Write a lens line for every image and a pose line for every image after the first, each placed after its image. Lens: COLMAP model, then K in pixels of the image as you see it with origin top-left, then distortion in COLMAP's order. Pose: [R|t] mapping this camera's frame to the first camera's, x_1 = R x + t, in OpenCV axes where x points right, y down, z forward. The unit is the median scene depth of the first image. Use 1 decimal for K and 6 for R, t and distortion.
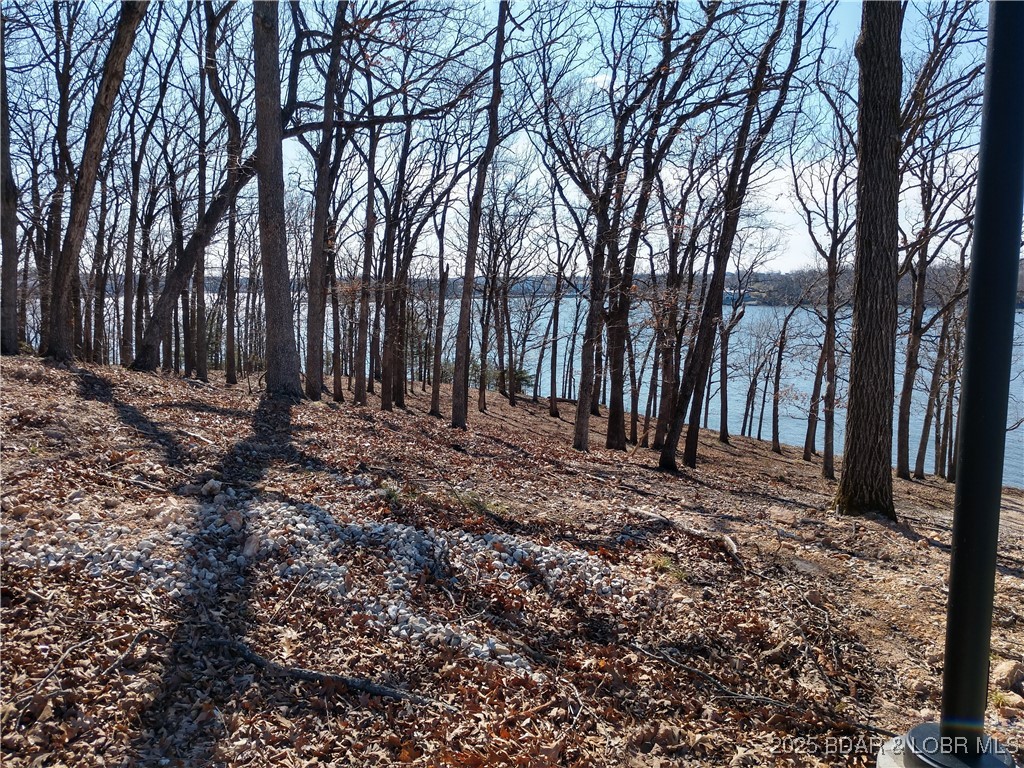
lens RADIAL K [[787.3, 0, 509.7], [0, 787.3, 384.5], [0, 0, 1]] dist [0.018987, 0.000568]
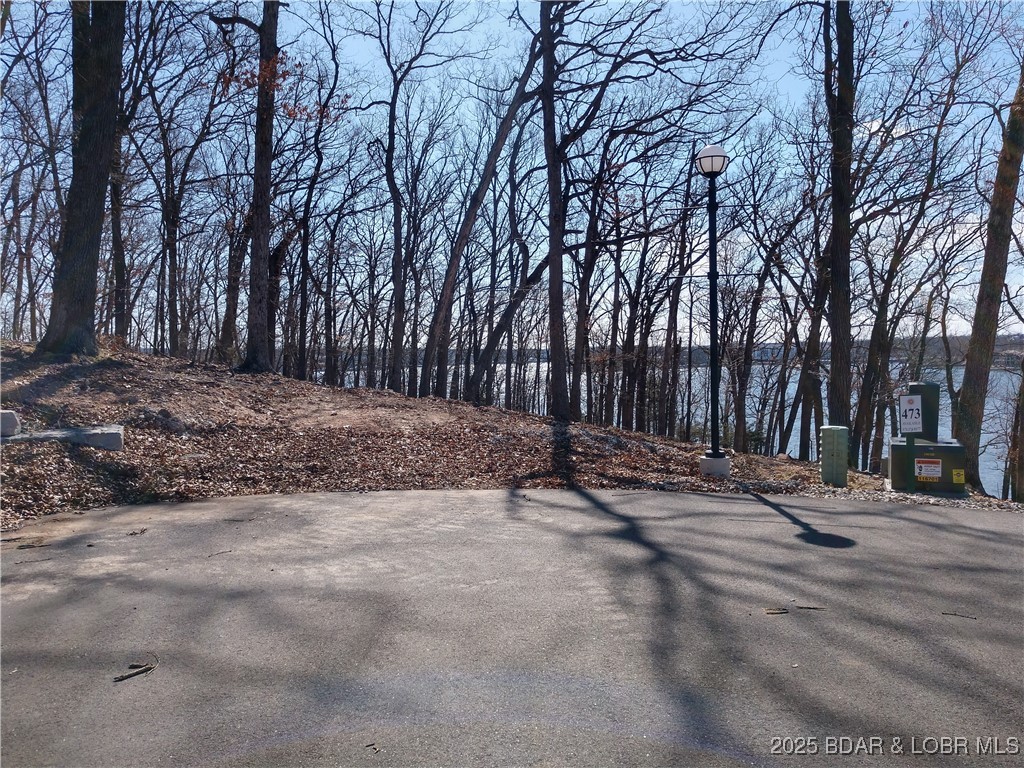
lens RADIAL K [[787.3, 0, 509.7], [0, 787.3, 384.5], [0, 0, 1]] dist [0.018987, 0.000568]
pose [[0.950922, 0.000670, -0.309429, 0.046633], [-0.026871, 0.996399, -0.080420, 0.025135], [0.308261, 0.084788, 0.947516, -0.222460]]
